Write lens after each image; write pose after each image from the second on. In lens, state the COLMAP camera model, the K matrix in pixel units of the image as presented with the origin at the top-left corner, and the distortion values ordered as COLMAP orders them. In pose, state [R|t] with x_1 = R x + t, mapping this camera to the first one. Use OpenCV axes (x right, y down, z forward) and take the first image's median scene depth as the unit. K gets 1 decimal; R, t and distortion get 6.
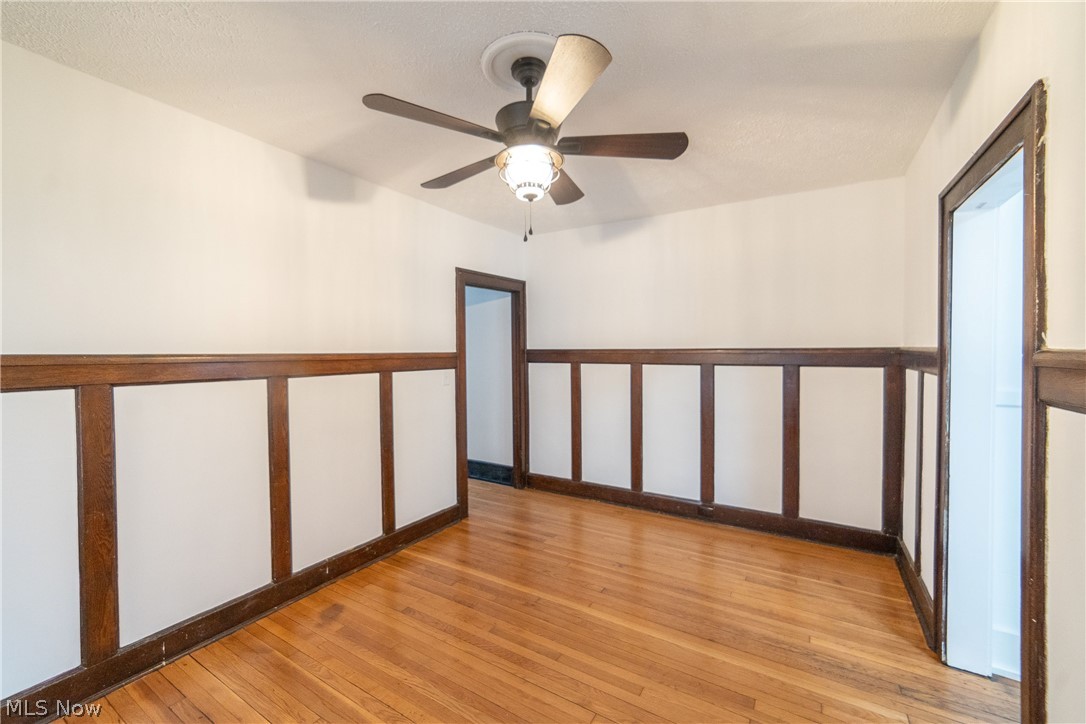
lens RADIAL K [[431.5, 0, 550.9], [0, 431.5, 360.8], [0, 0, 1]] dist [-0.010405, 0.001852]
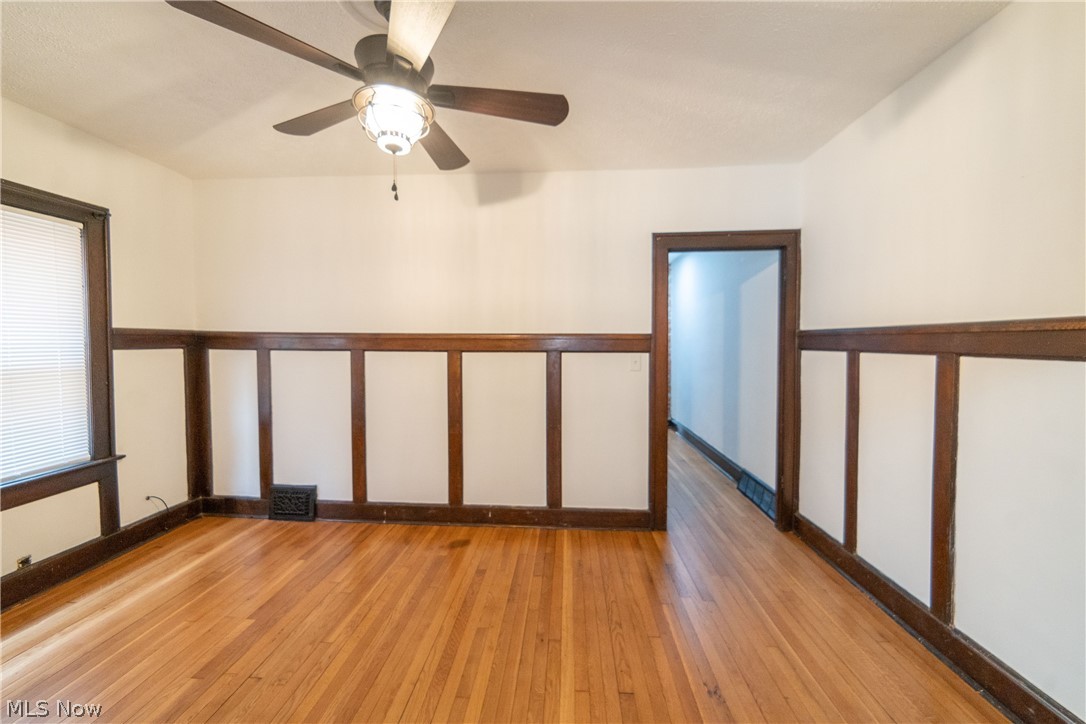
lens RADIAL K [[431.5, 0, 542.4], [0, 431.5, 357.1], [0, 0, 1]] dist [-0.010405, 0.001852]
pose [[0.467924, 0.038935, -0.882911, 0.485292], [-0.025133, 0.999211, 0.030744, 0.006725], [0.883411, 0.007805, 0.468534, 0.458045]]
